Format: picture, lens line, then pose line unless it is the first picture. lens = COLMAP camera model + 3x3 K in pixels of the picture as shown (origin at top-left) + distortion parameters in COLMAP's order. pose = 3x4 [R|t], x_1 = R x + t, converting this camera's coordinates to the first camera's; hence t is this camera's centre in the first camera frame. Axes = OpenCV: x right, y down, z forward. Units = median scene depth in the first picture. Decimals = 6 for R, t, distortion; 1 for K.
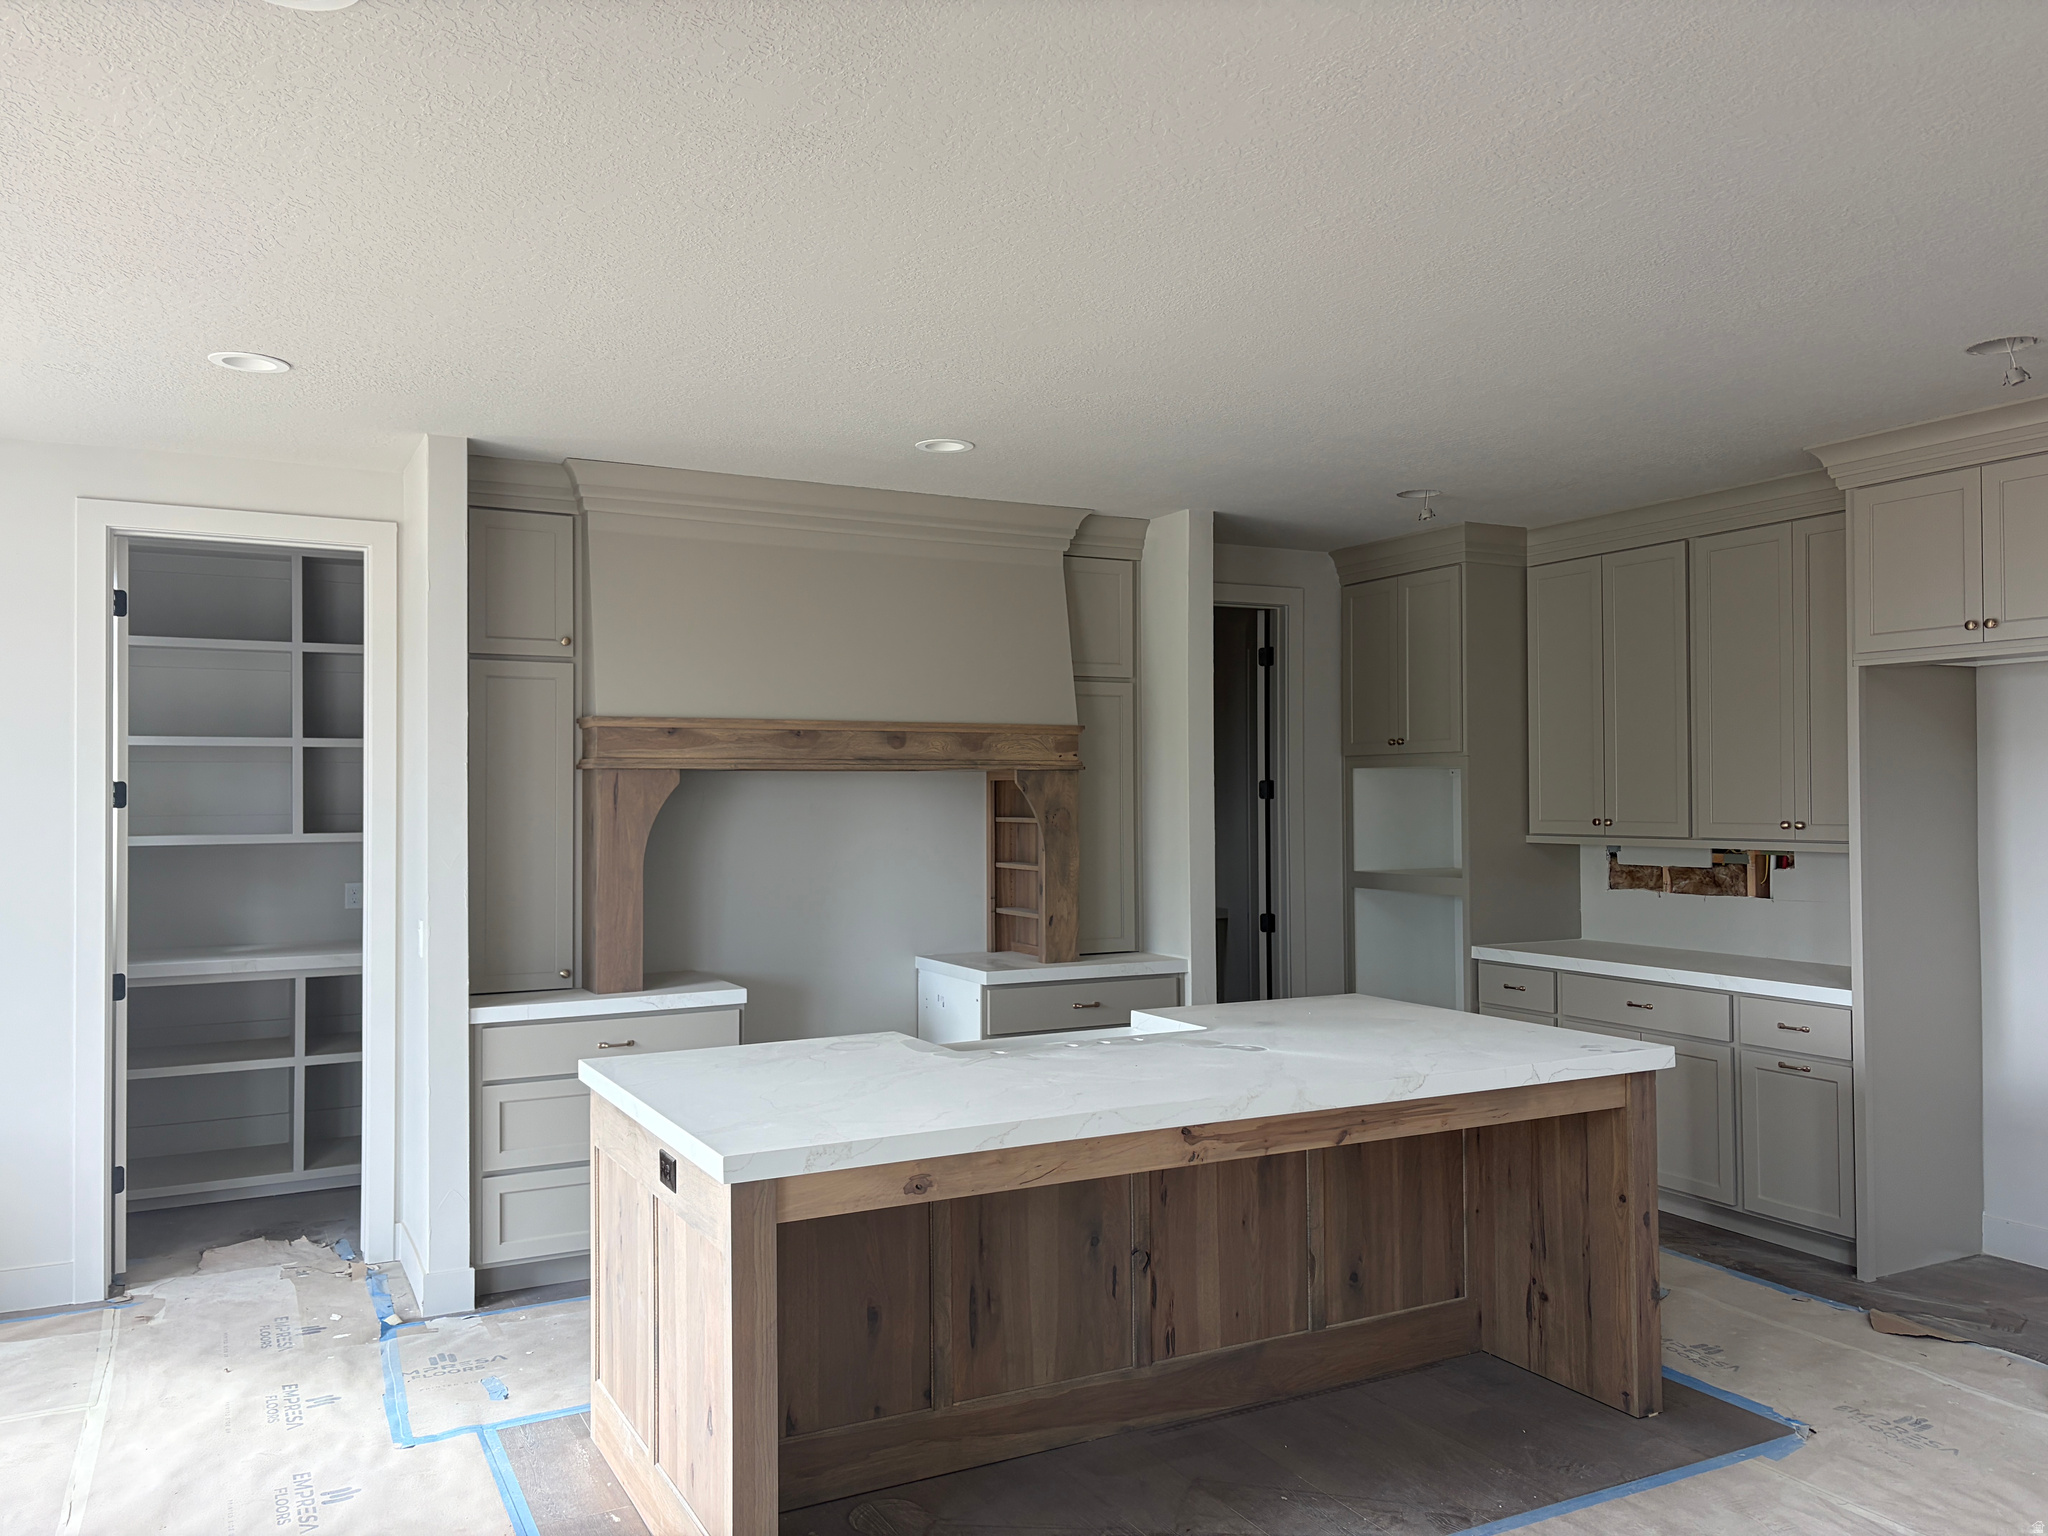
lens RADIAL K [[1549.4, 0, 1026.8], [0, 1549.4, 766.9], [0, 0, 1]] dist [0.044186, -0.030549]
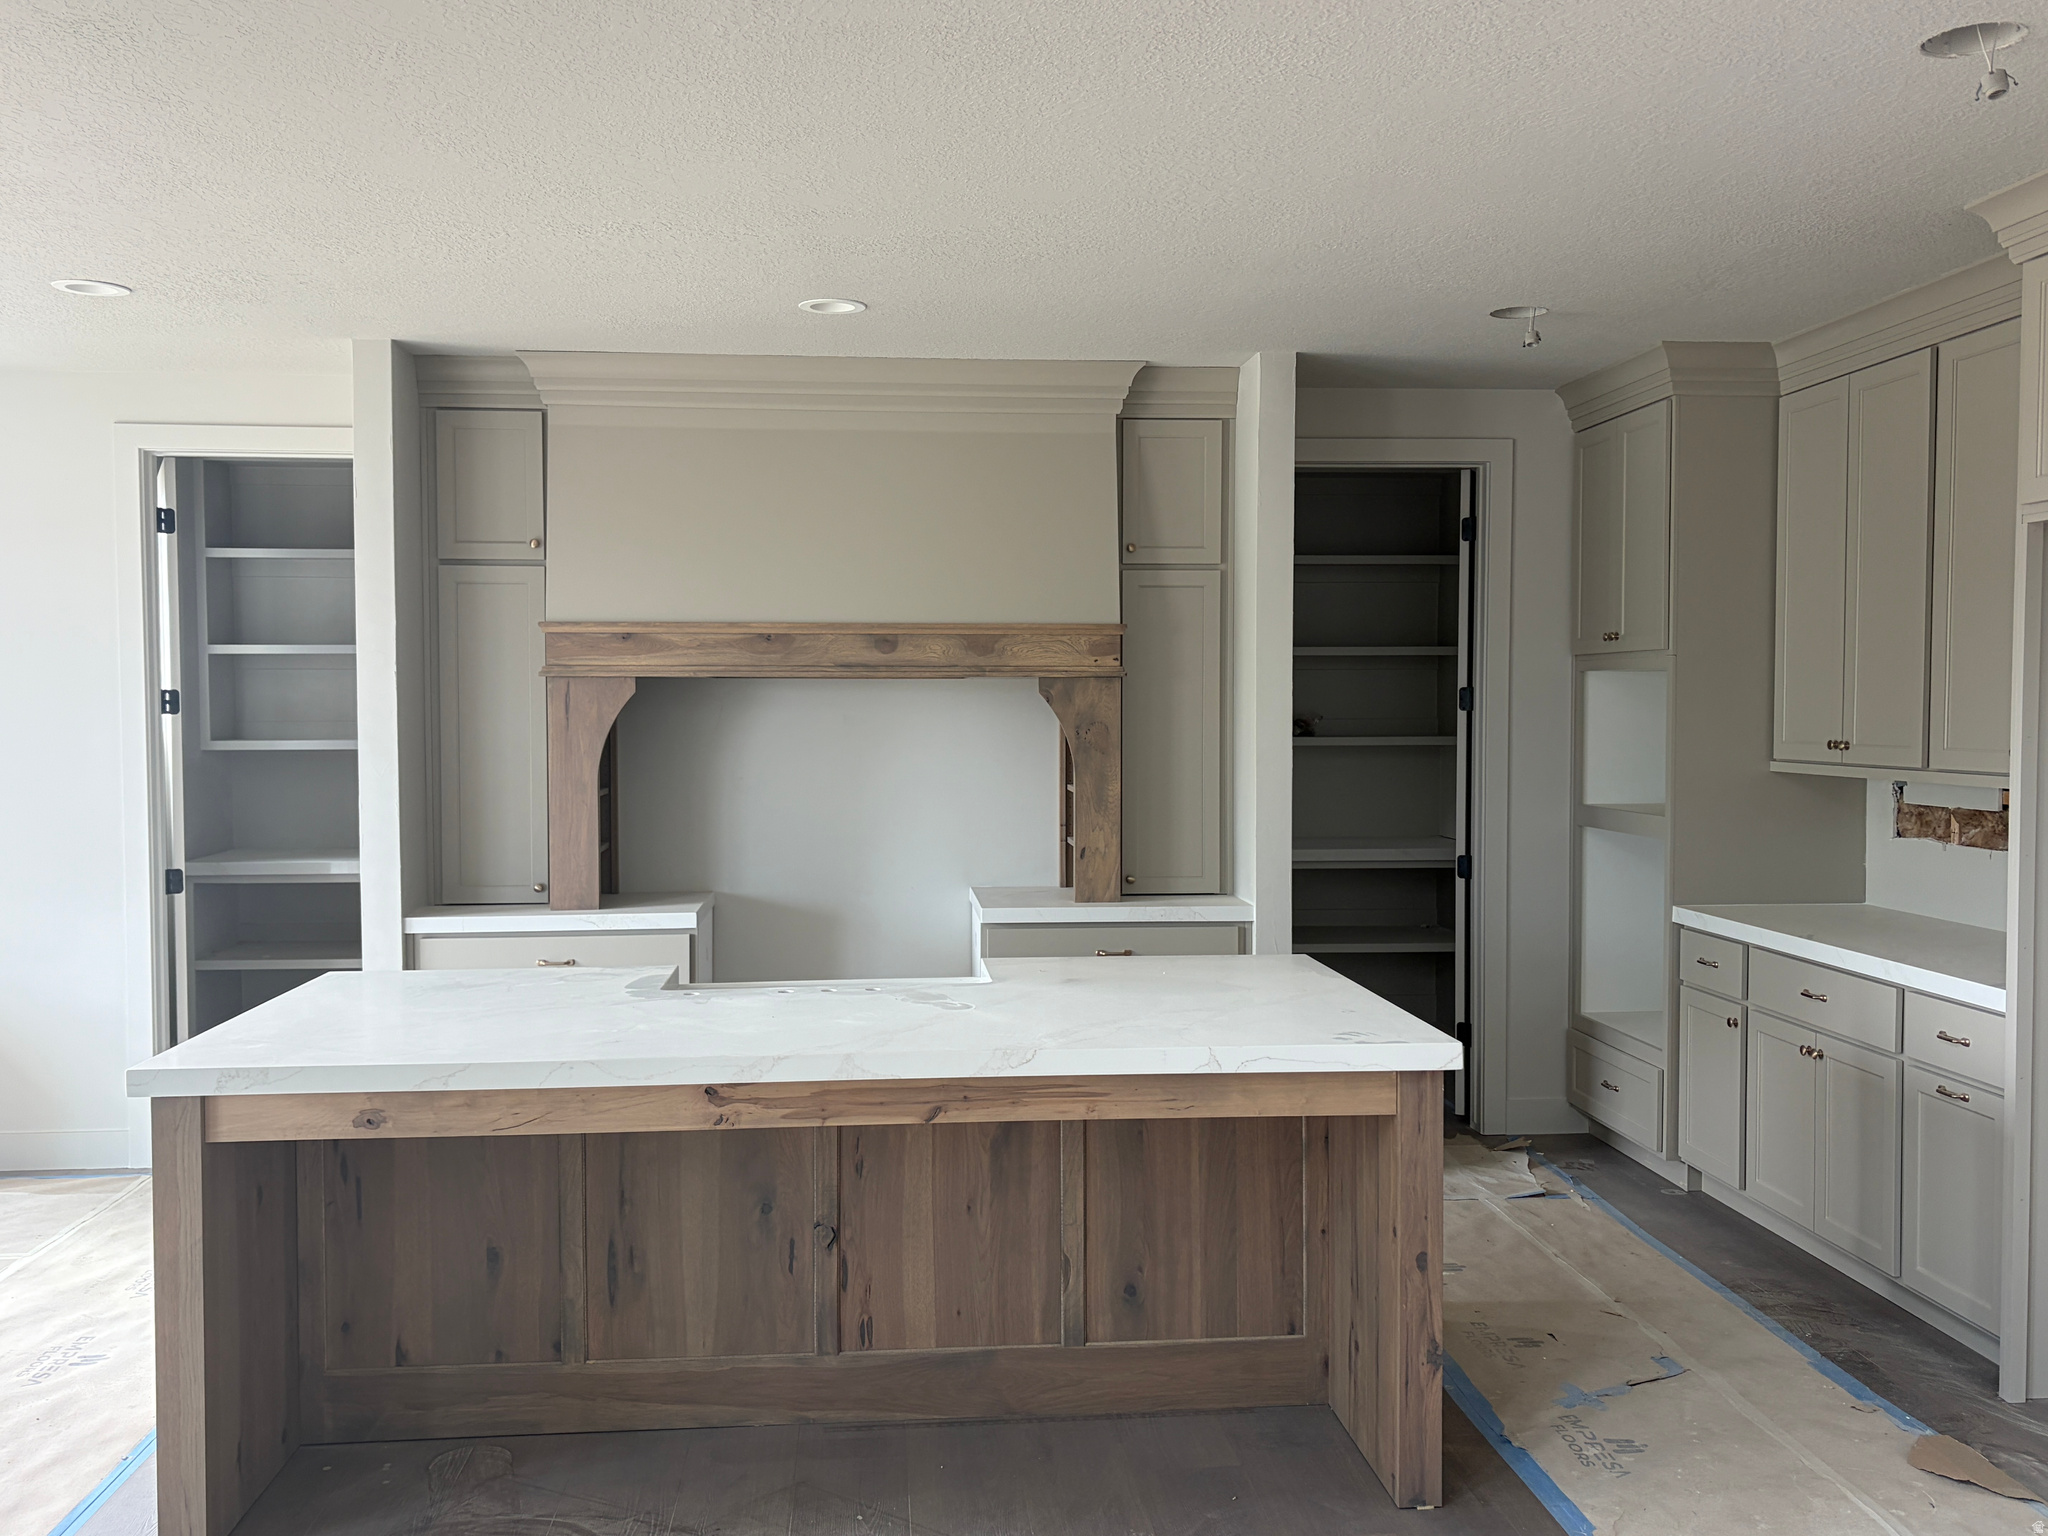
lens RADIAL K [[1800.2, 0, 1018.5], [0, 1800.2, 769.8], [0, 0, 1]] dist [0.049419, -0.045419]
pose [[0.921222, 0.017621, -0.388637, 0.427484], [0.004416, 0.998436, 0.055737, -0.002402], [0.389011, -0.053063, 0.919704, 0.087150]]
